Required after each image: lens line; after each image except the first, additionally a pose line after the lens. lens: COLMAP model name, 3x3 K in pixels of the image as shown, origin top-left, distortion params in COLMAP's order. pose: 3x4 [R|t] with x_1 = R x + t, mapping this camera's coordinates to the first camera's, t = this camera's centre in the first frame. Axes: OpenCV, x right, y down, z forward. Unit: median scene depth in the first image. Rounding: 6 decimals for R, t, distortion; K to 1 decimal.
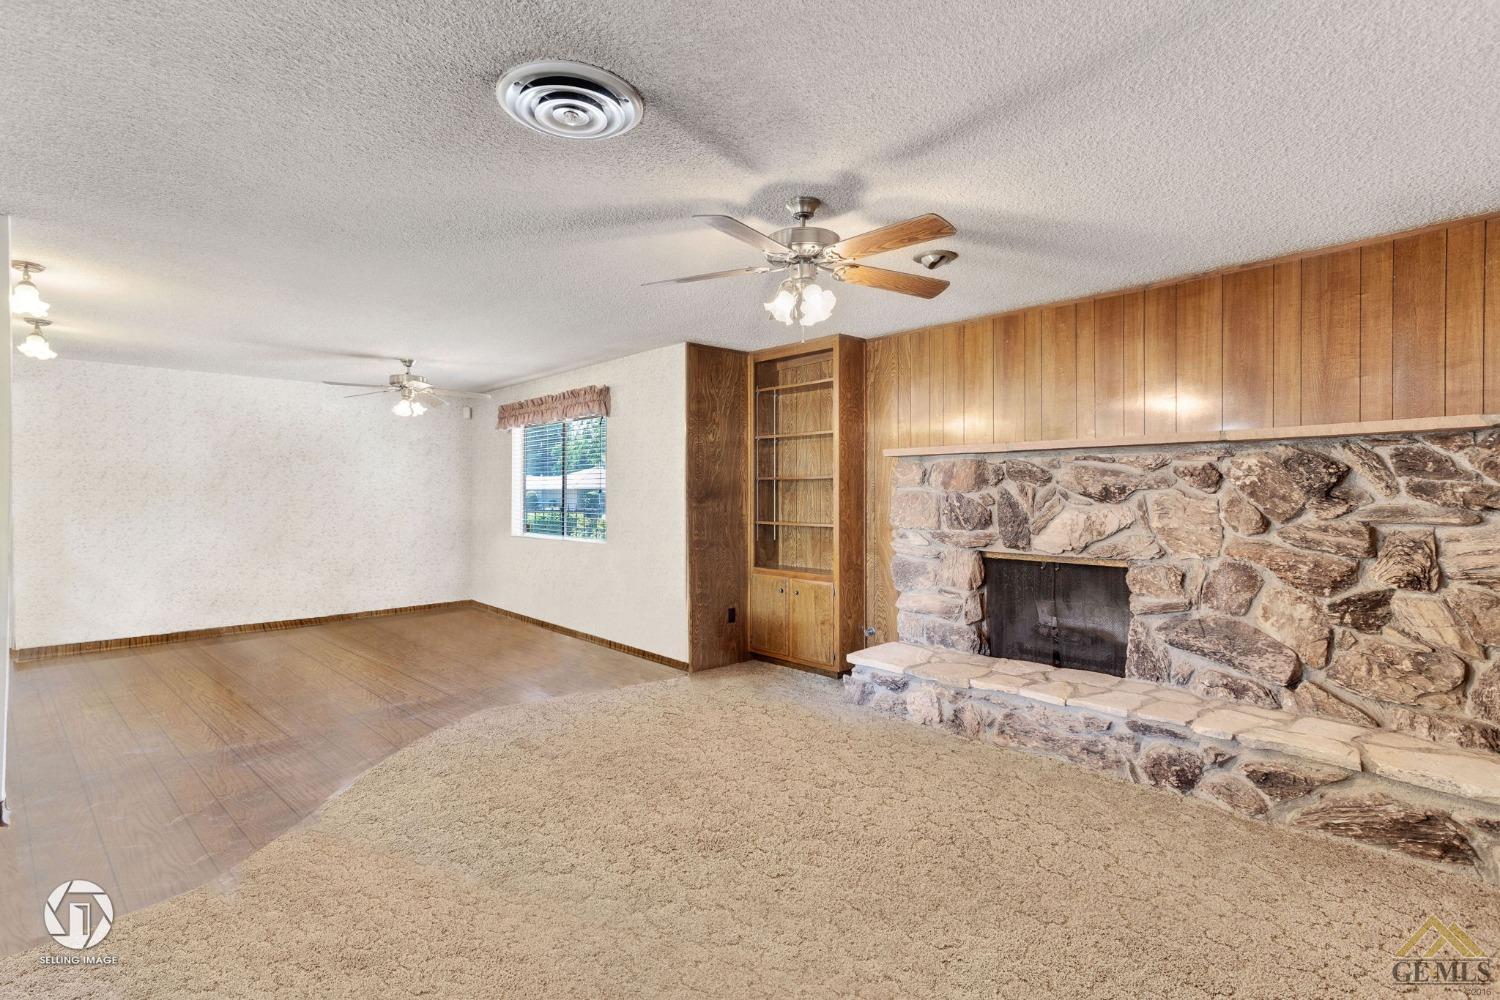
lens RADIAL K [[728.7, 0, 749.4], [0, 728.7, 483.0], [0, 0, 1]] dist [-0.000667, 0.025411]
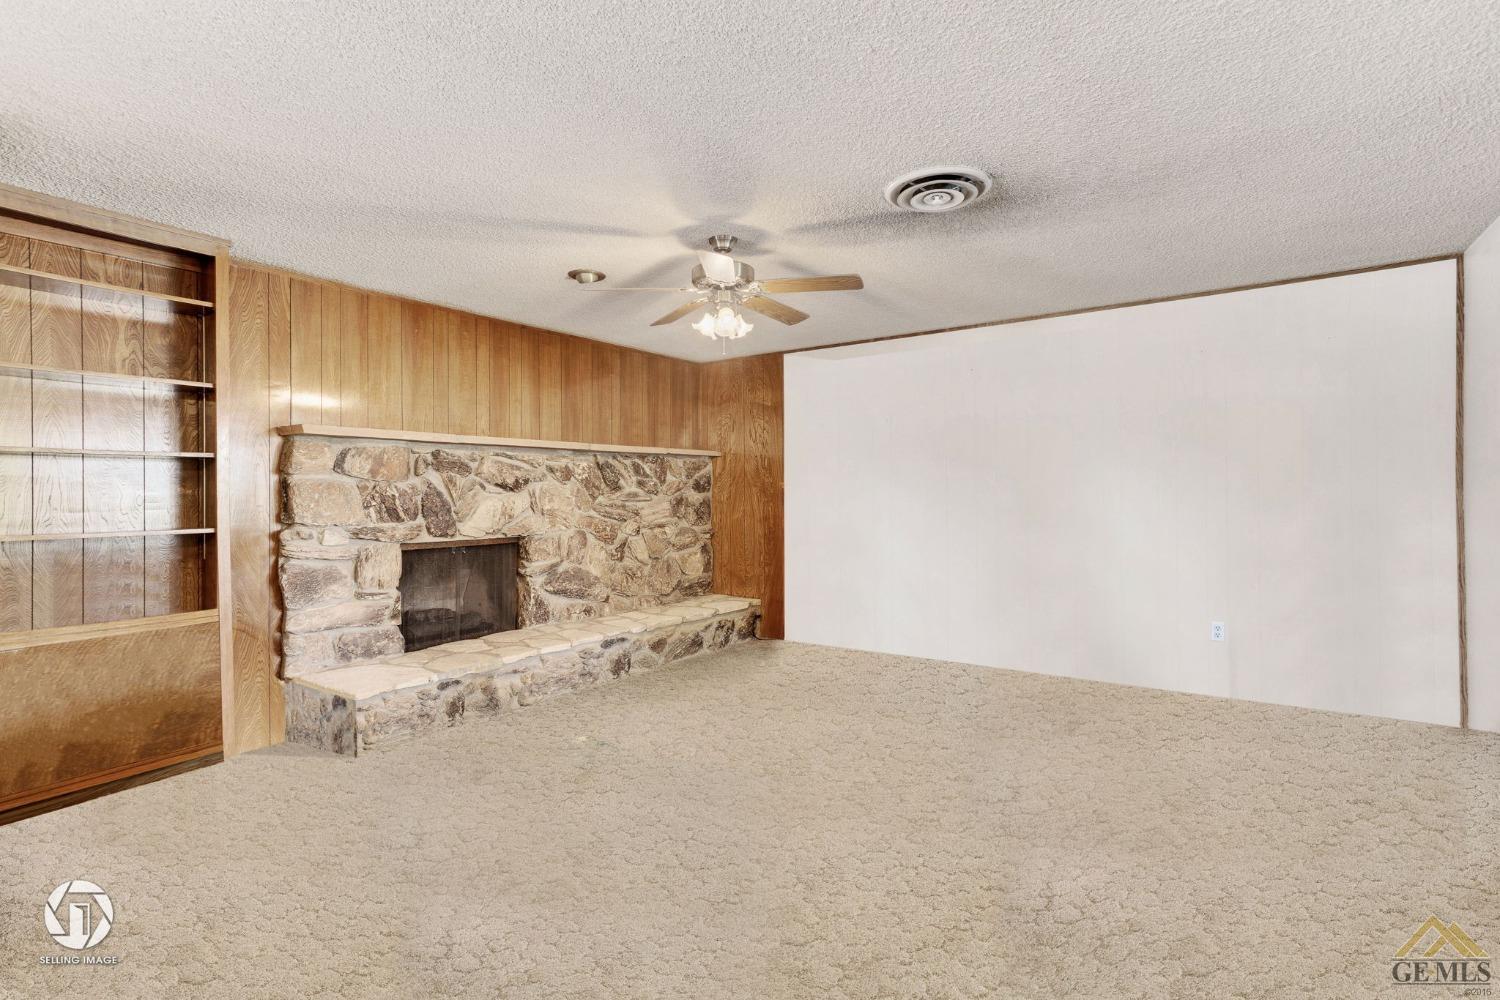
lens RADIAL K [[728.7, 0, 749.4], [0, 728.7, 483.0], [0, 0, 1]] dist [-0.000667, 0.025411]
pose [[-0.197226, 0.011724, 0.980288, -0.808626], [-0.011730, 0.999829, -0.014317, 0.025397], [-0.980288, -0.014323, -0.197055, 0.856462]]
